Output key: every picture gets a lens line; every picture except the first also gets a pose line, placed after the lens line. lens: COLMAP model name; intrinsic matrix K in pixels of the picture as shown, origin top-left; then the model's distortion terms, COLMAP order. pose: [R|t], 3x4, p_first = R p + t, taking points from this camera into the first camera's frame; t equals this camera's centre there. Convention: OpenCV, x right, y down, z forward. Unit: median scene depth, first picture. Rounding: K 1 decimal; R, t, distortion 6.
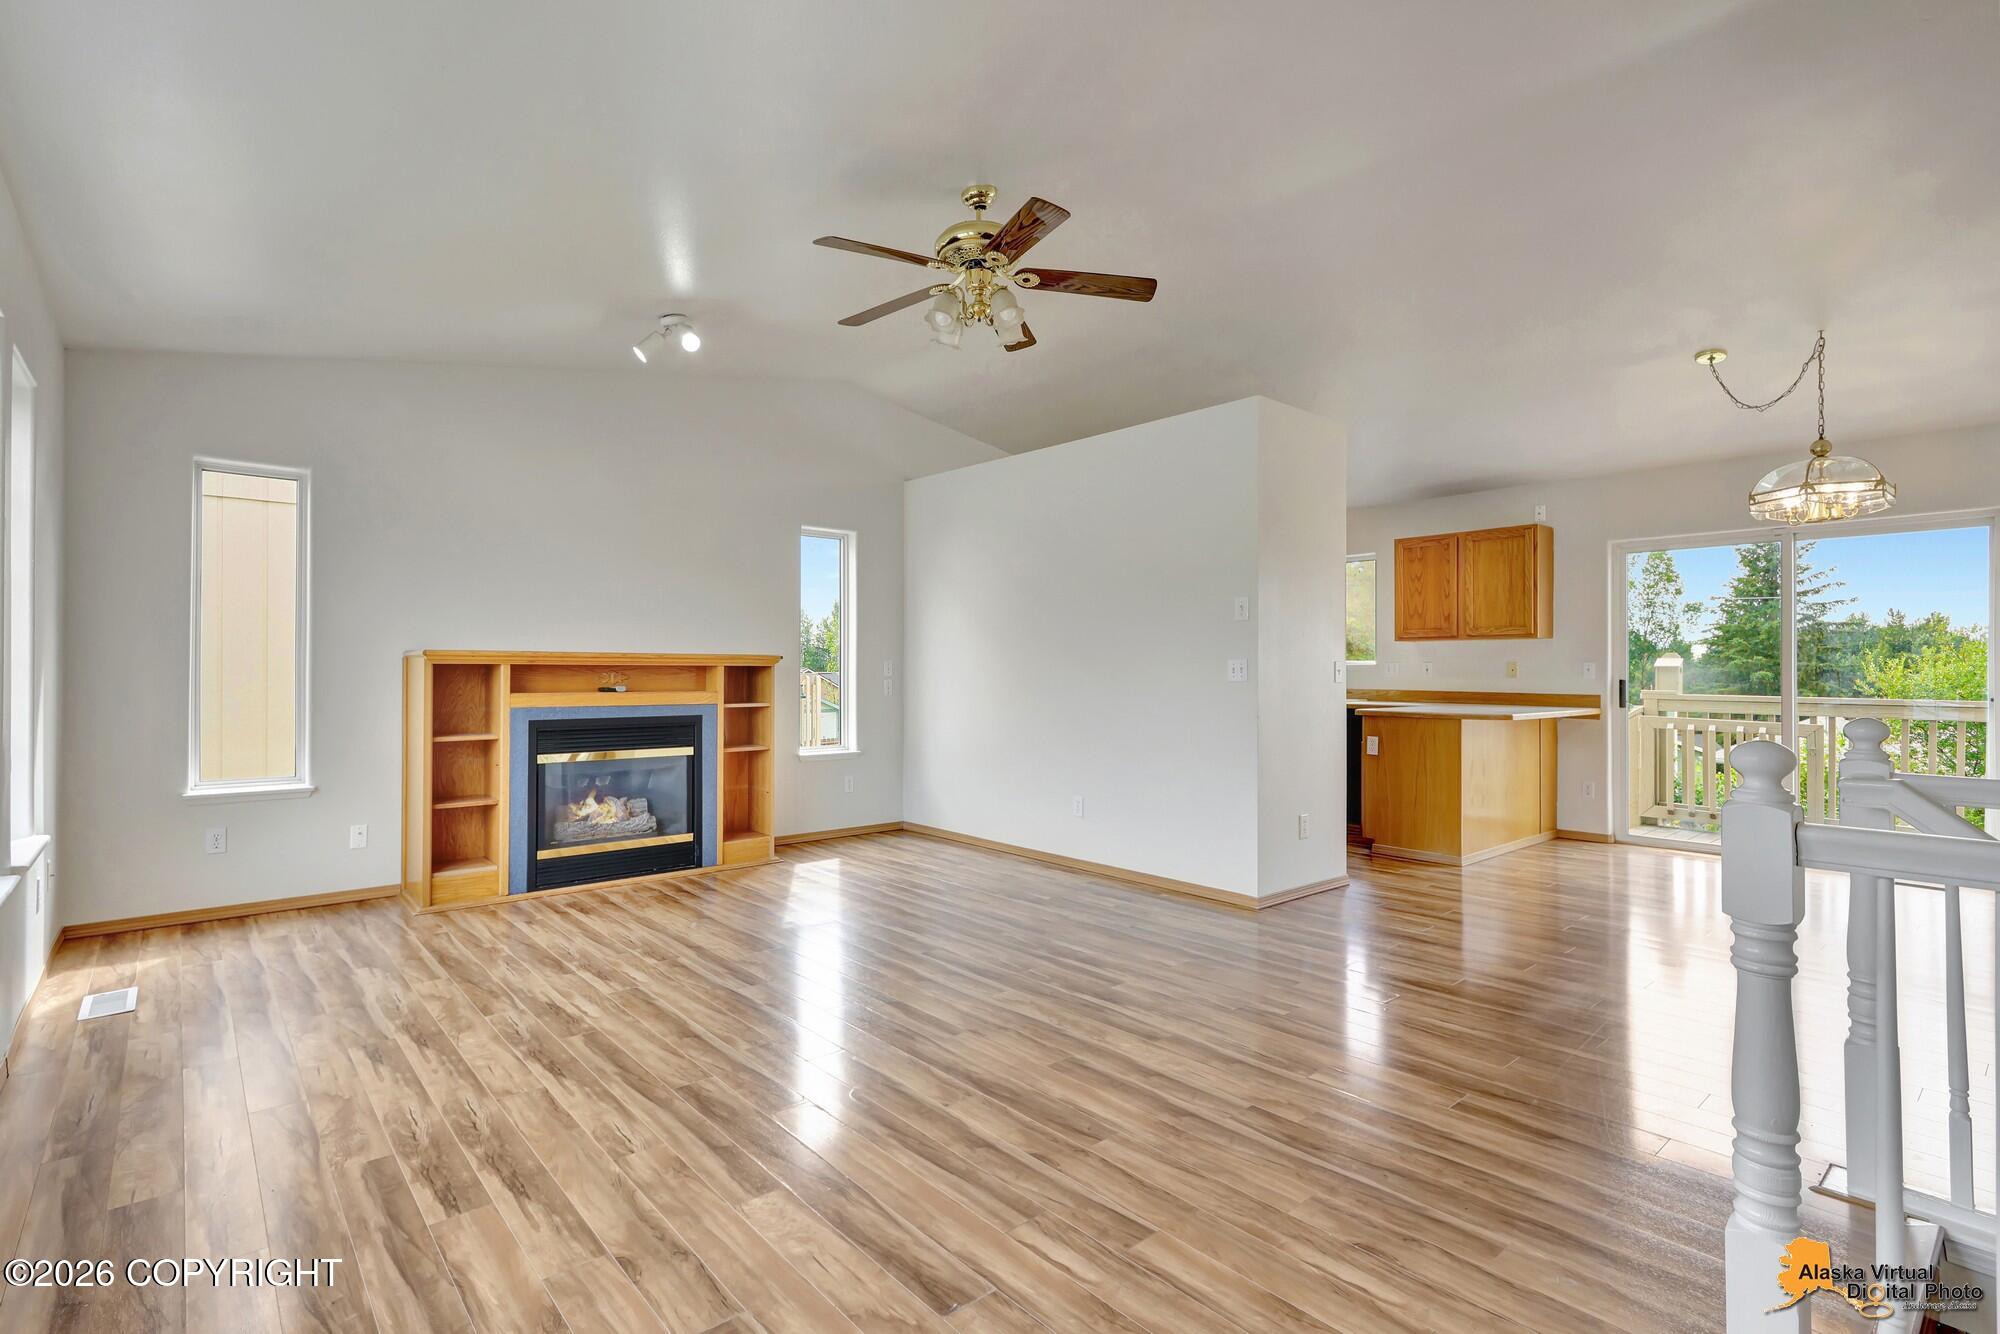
lens RADIAL K [[937.6, 0, 1005.3], [0, 937.6, 670.7], [0, 0, 1]] dist [0.012041, -0.000059]
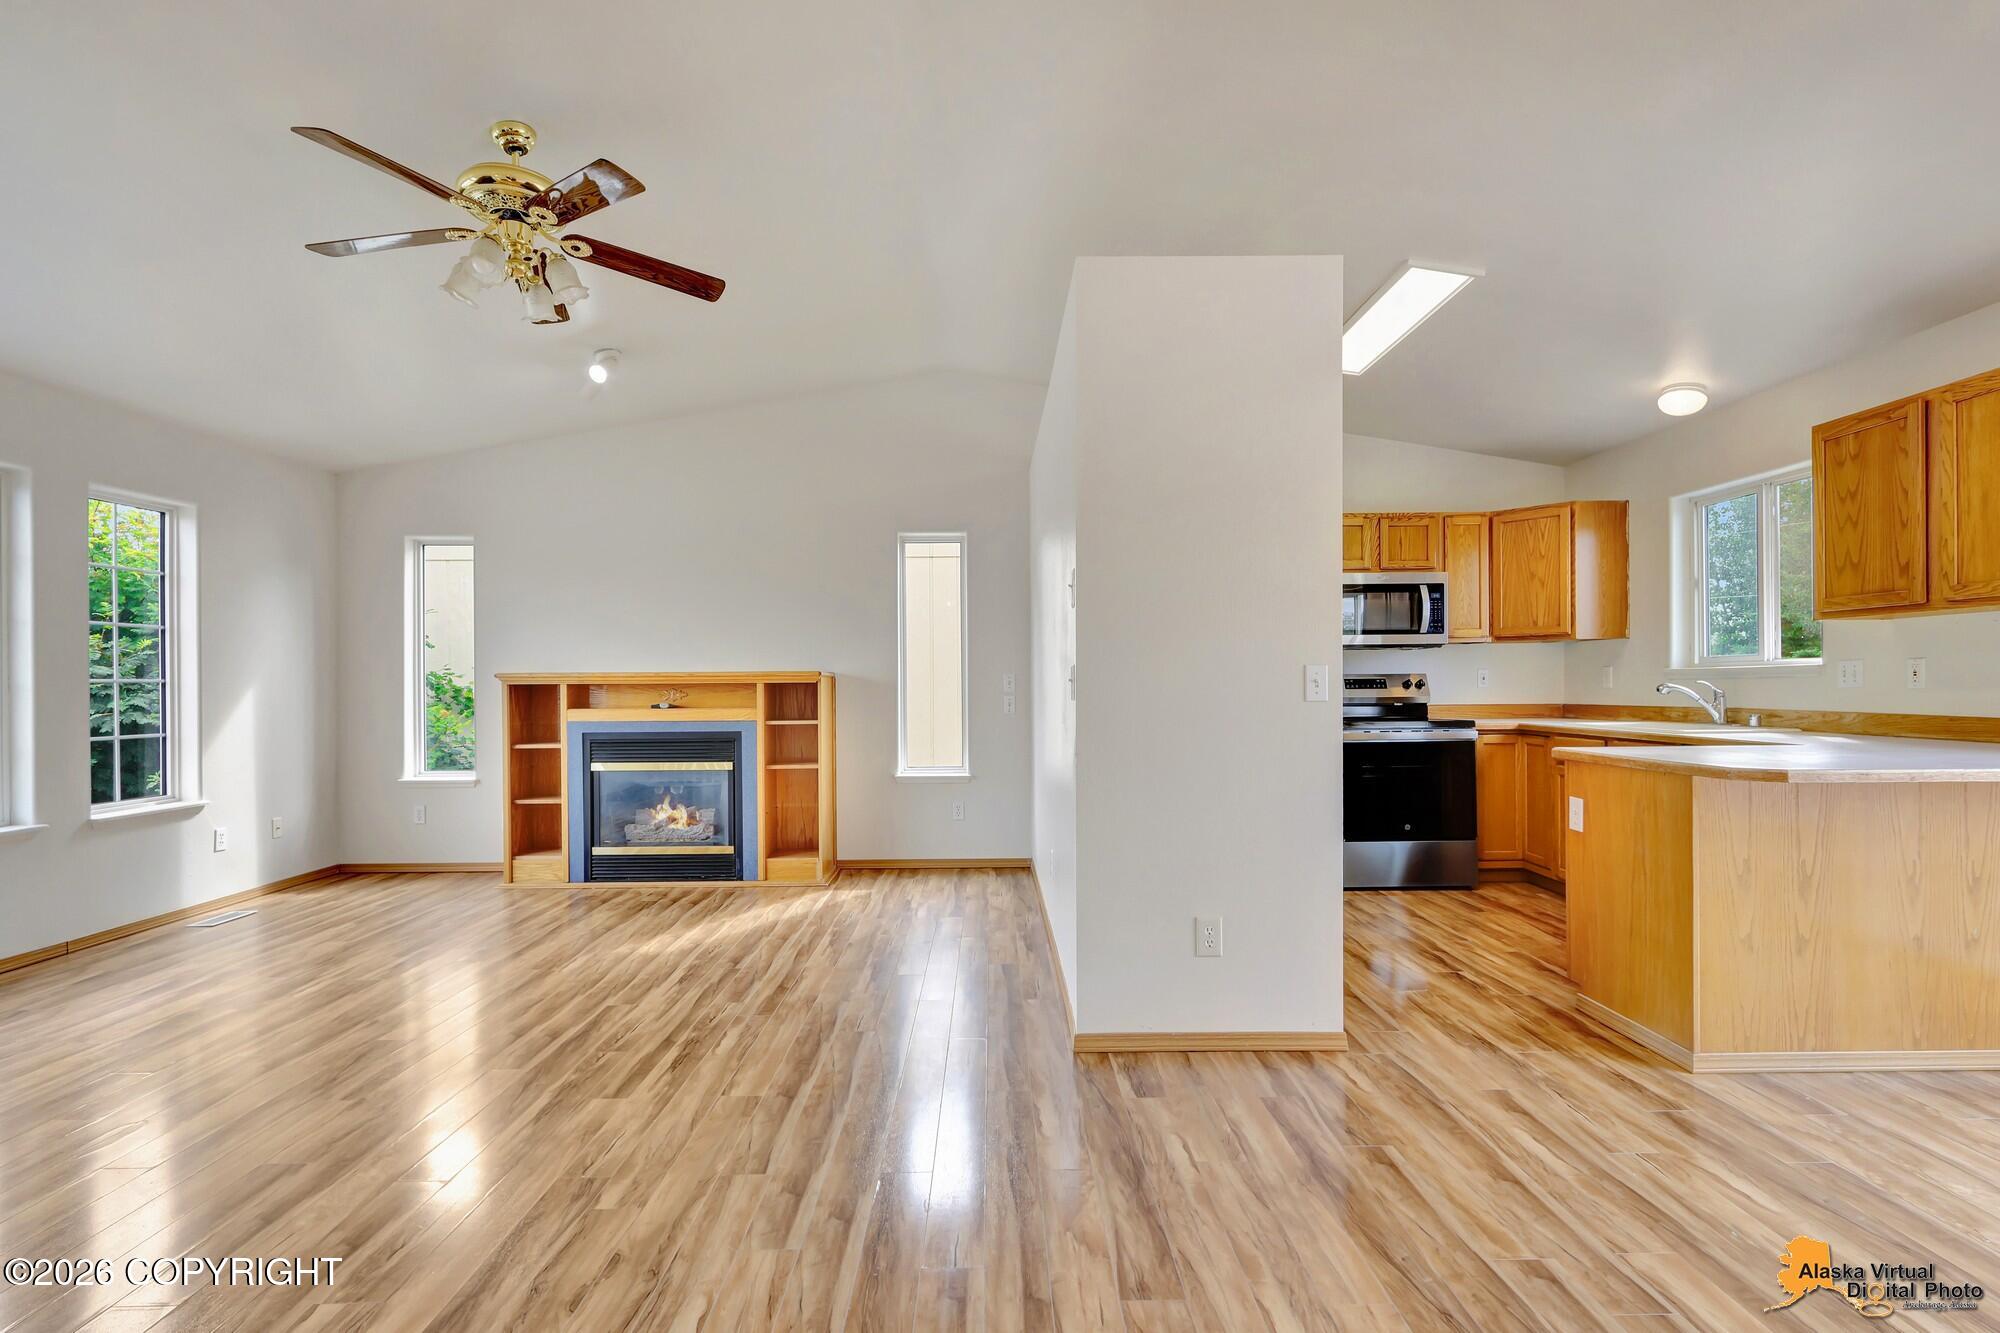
lens RADIAL K [[943.3, 0, 997.6], [0, 943.3, 689.7], [0, 0, 1]] dist [0.009325, -0.000681]
pose [[0.758387, -0.005617, -0.651780, 0.828476], [0.010156, 0.999943, 0.003200, 0.001893], [0.651725, -0.009046, 0.758401, 0.597204]]
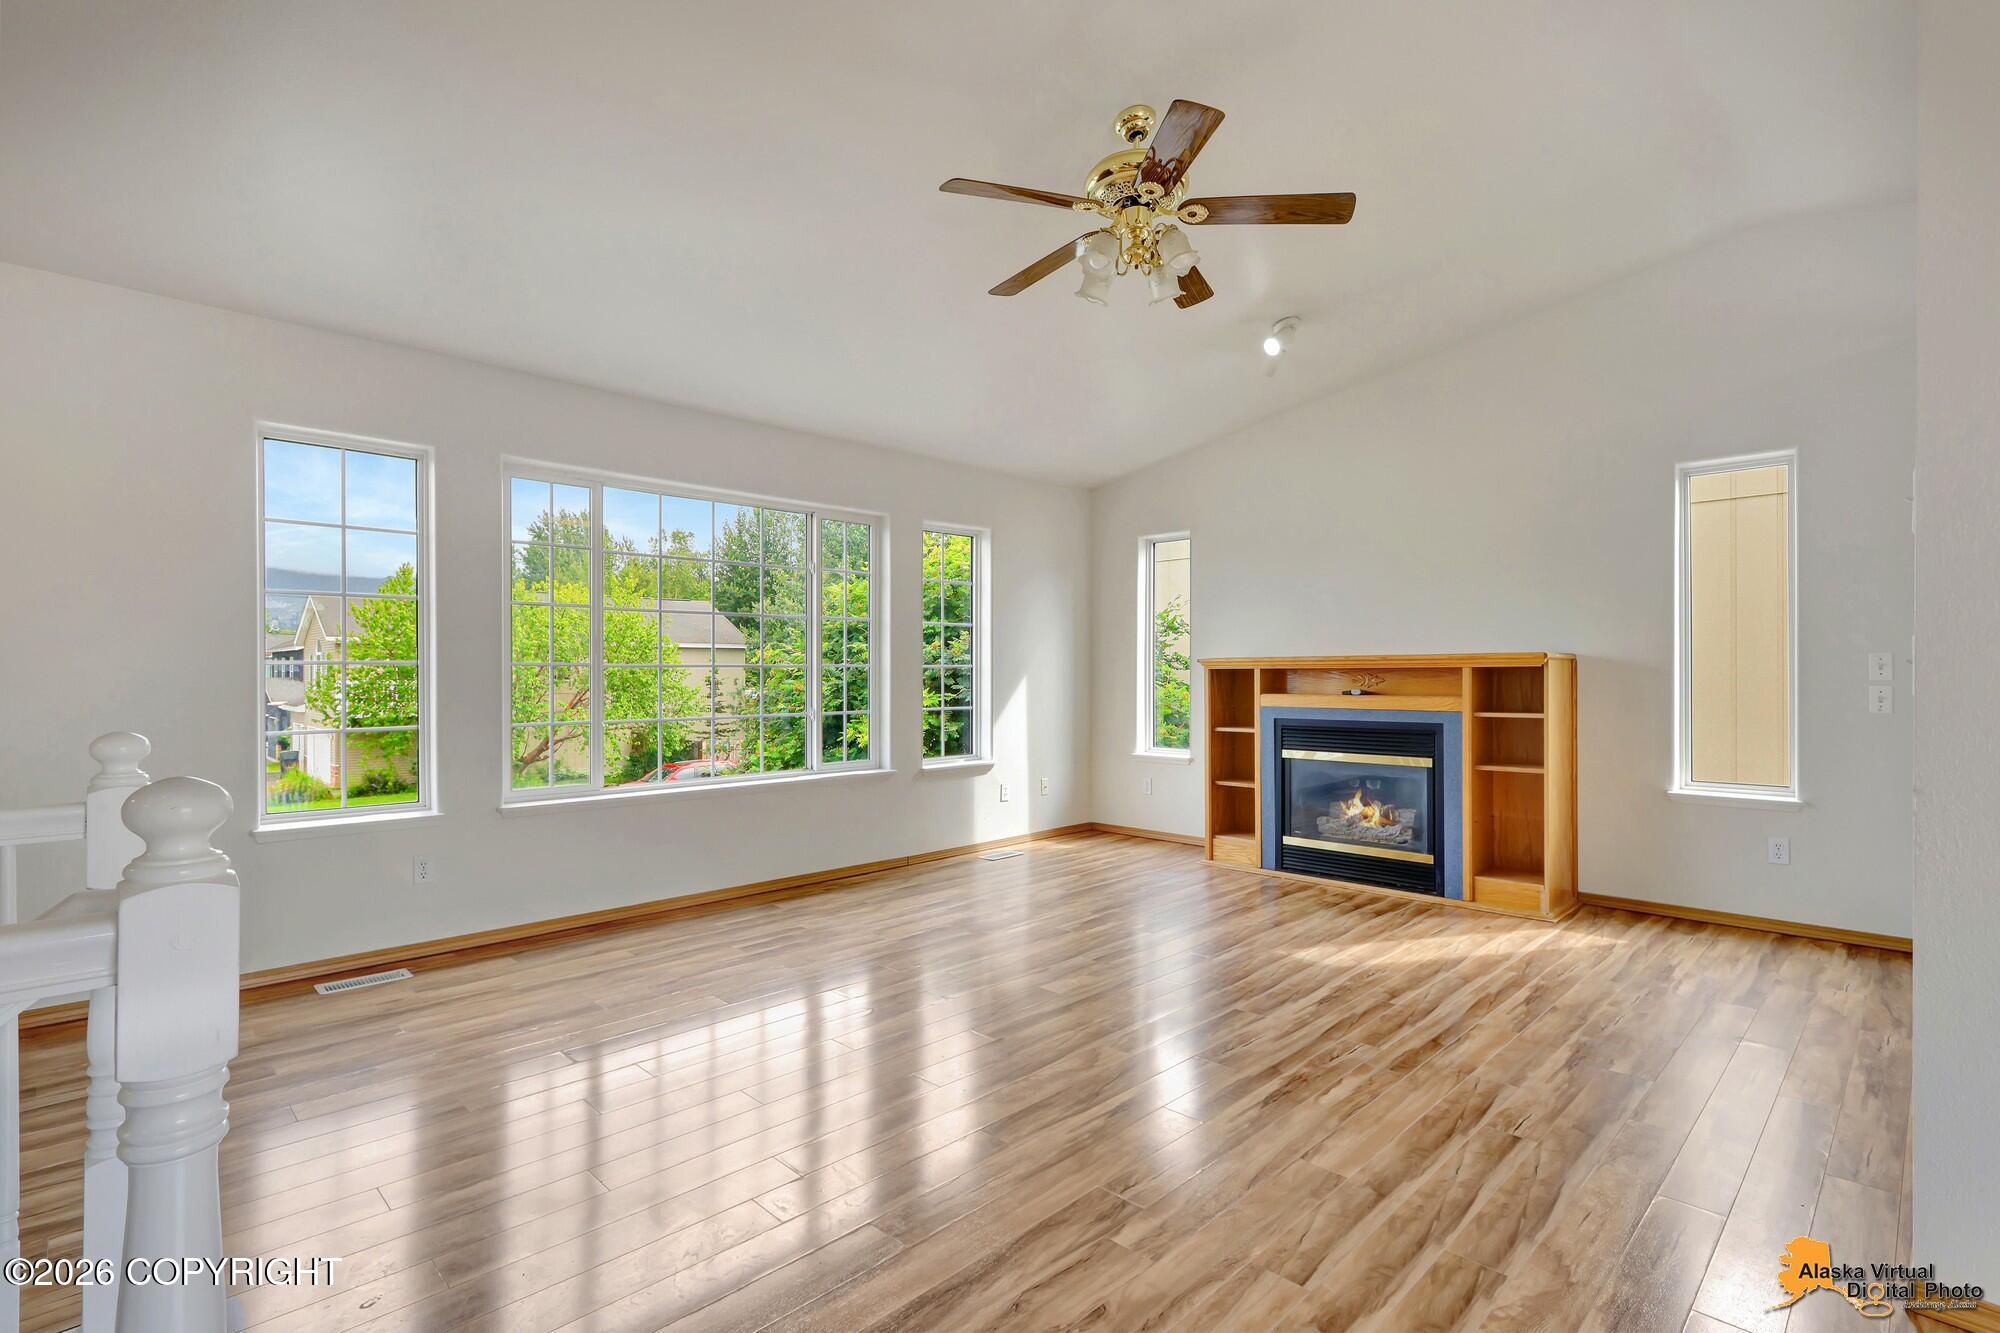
lens RADIAL K [[937.5, 0, 992.0], [0, 937.5, 678.4], [0, 0, 1]] dist [0.009094, -0.000597]
pose [[0.061000, 0.001452, -0.998137, 0.785671], [0.004915, 0.999986, 0.001755, 0.001427], [0.998126, -0.005013, 0.060992, 0.777533]]
